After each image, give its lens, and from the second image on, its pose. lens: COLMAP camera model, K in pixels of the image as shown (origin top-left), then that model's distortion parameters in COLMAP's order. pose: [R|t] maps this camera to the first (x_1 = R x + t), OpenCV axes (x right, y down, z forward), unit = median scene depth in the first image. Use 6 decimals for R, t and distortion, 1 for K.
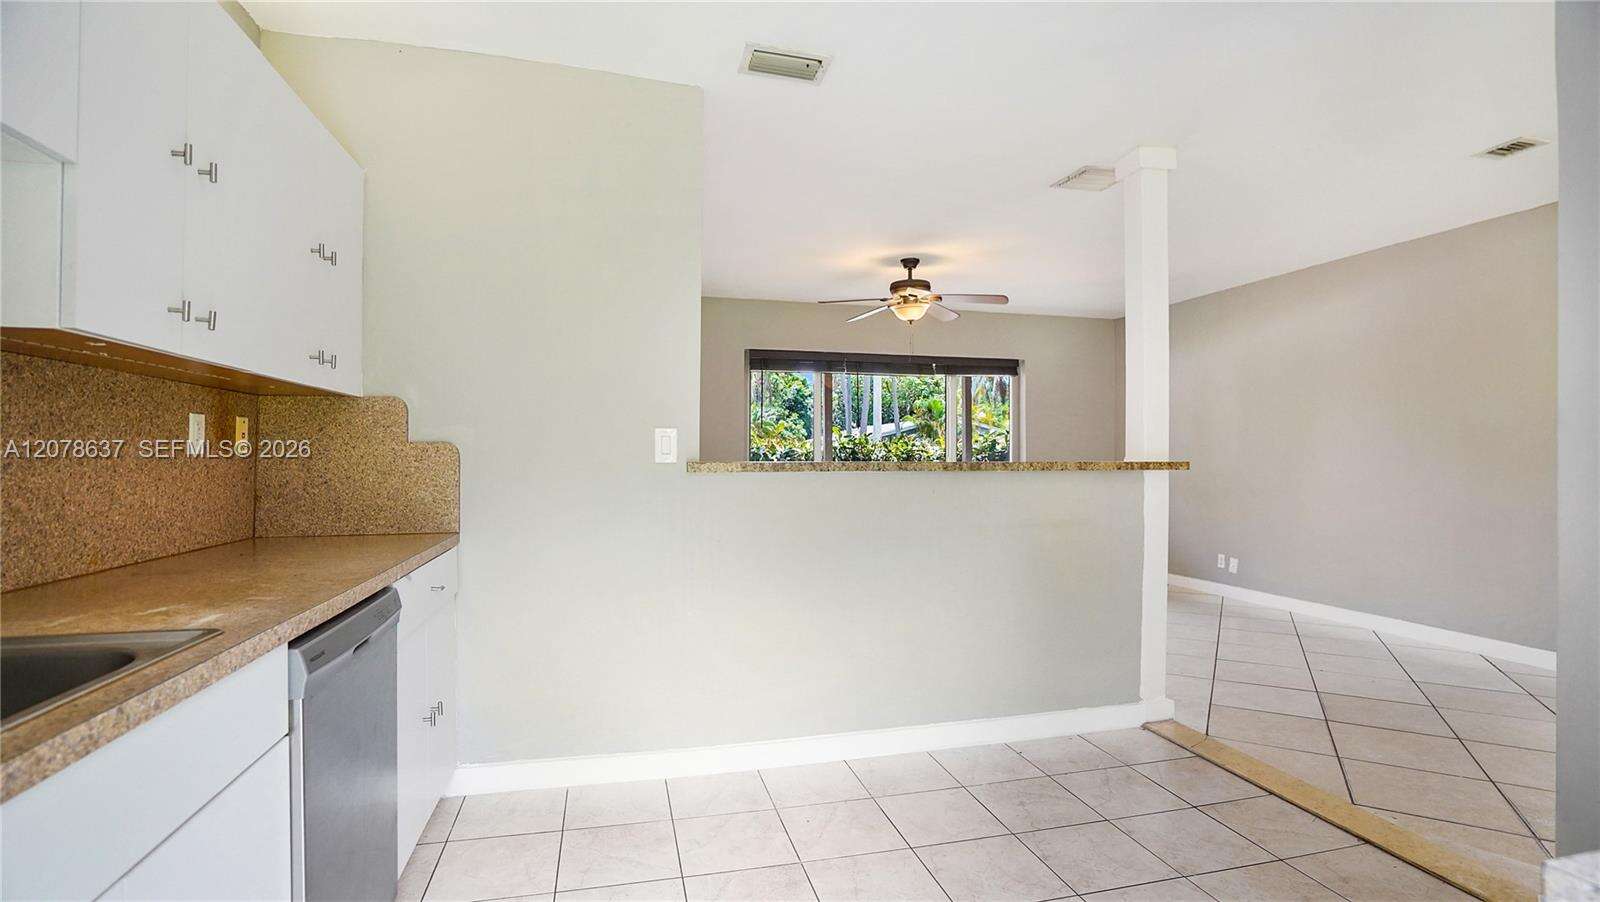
lens RADIAL K [[761.5, 0, 808.2], [0, 761.5, 435.0], [0, 0, 1]] dist [-0.030207, 0.008723]
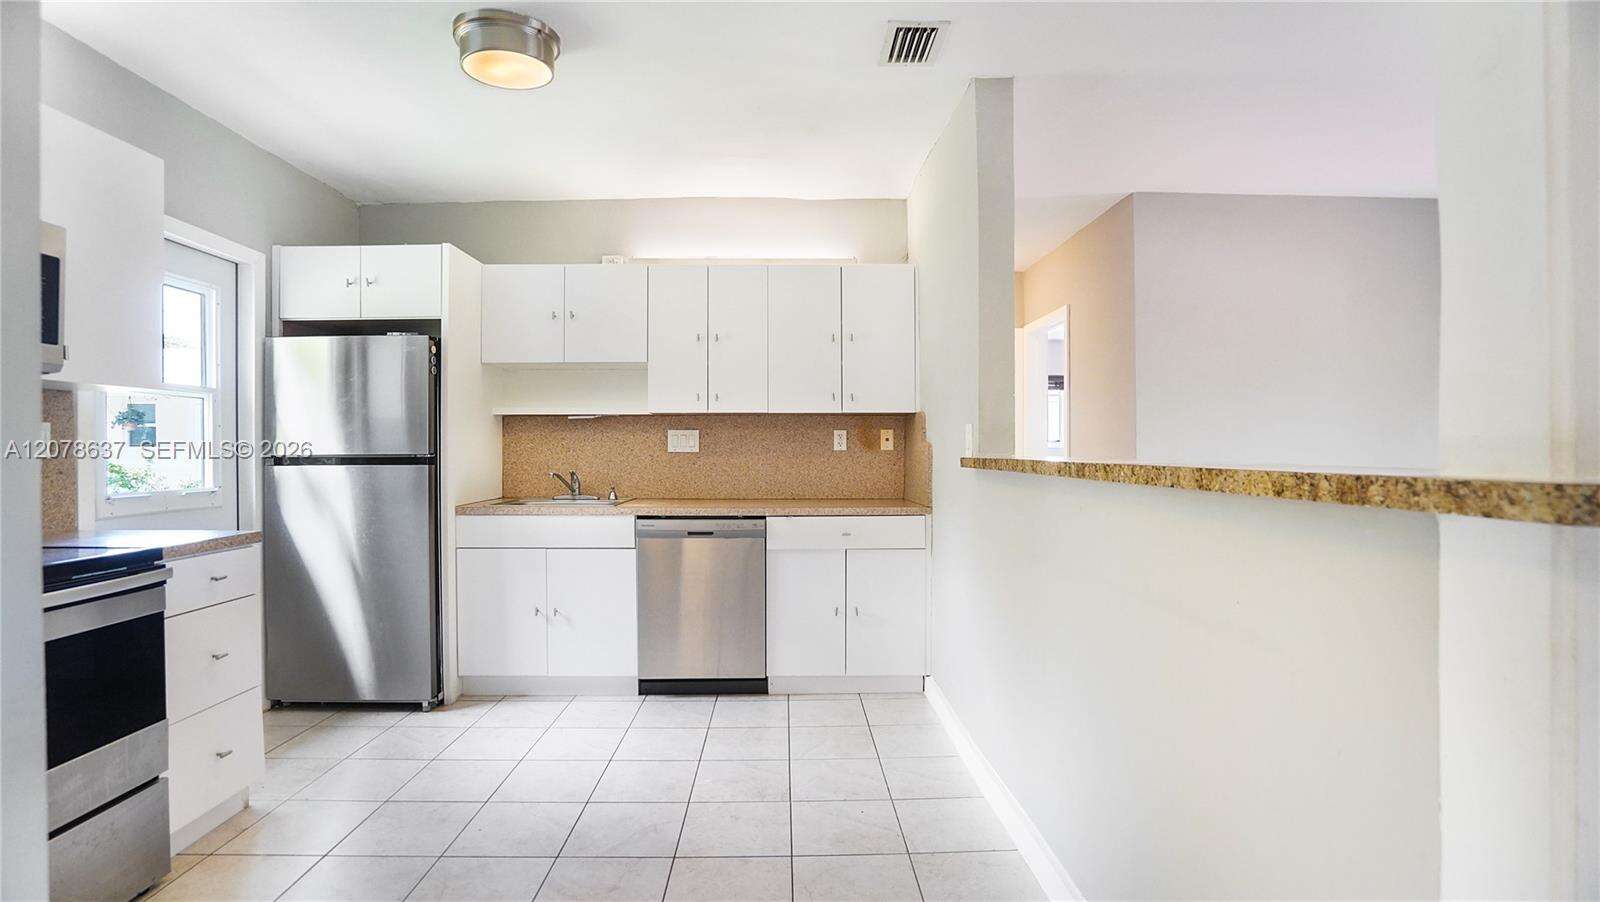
lens RADIAL K [[761.5, 0, 771.2], [0, 761.5, 446.5], [0, 0, 1]] dist [-0.030207, 0.008723]
pose [[-0.259674, -0.013256, -0.965605, 0.932822], [0.007887, 0.999843, -0.015847, 0.033956], [0.965664, -0.011731, -0.259529, 1.058113]]
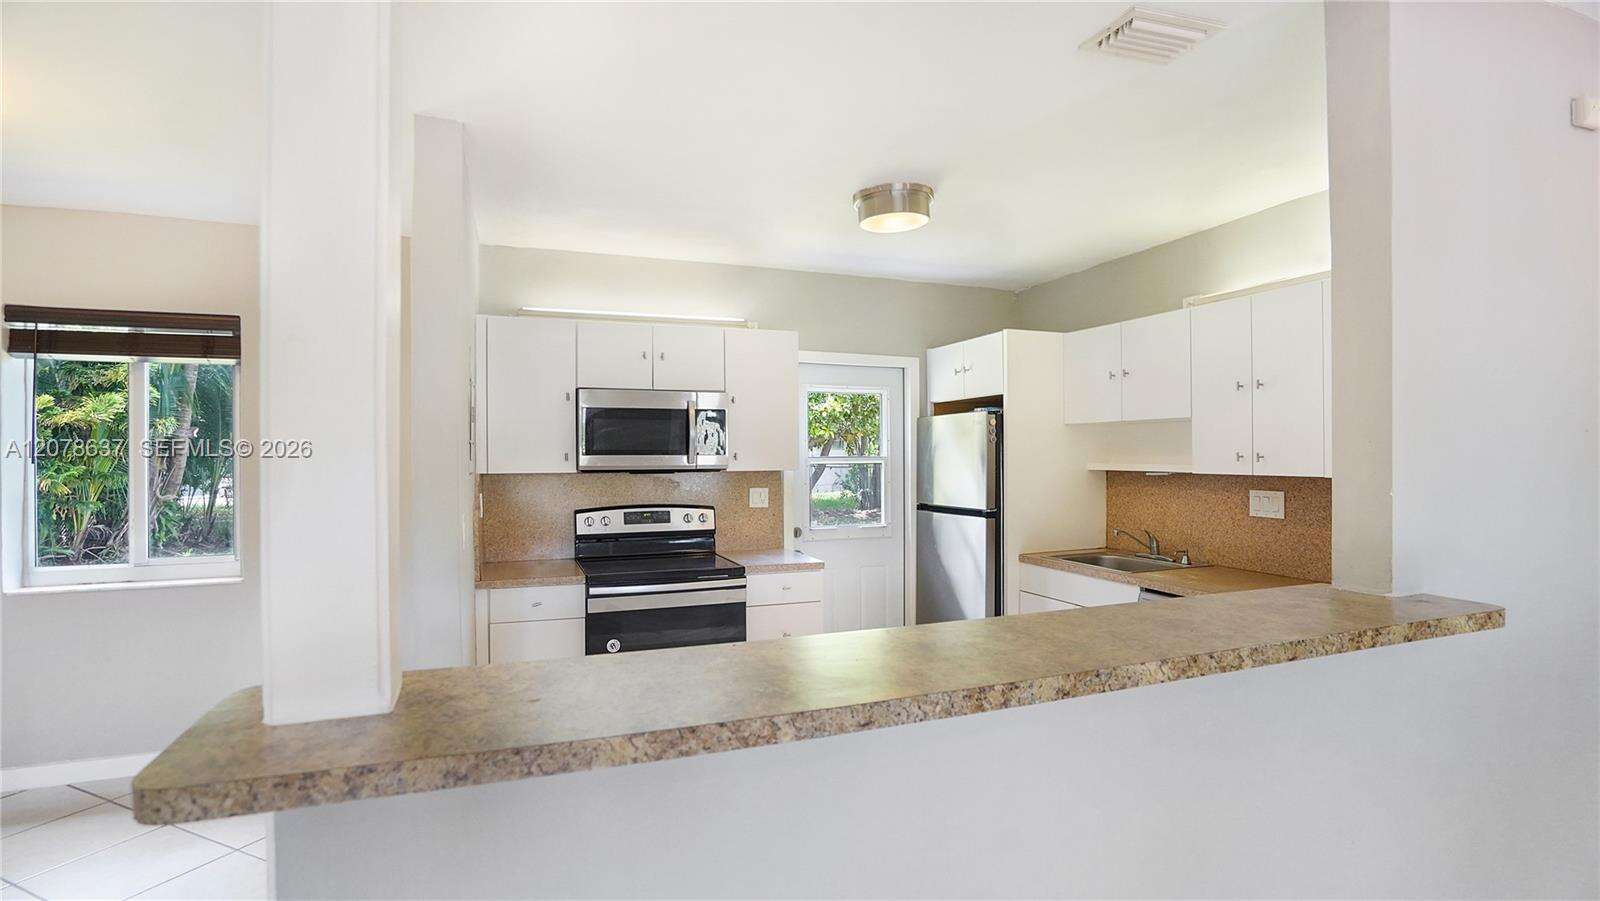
lens RADIAL K [[754.7, 0, 797.7], [0, 754.7, 458.2], [0, 0, 1]] dist [-0.044205, 0.008895]
pose [[-0.993708, -0.003686, -0.111941, 0.392509], [-0.003258, 0.999987, -0.004003, -0.078363], [0.111954, -0.003613, -0.993707, 1.674396]]
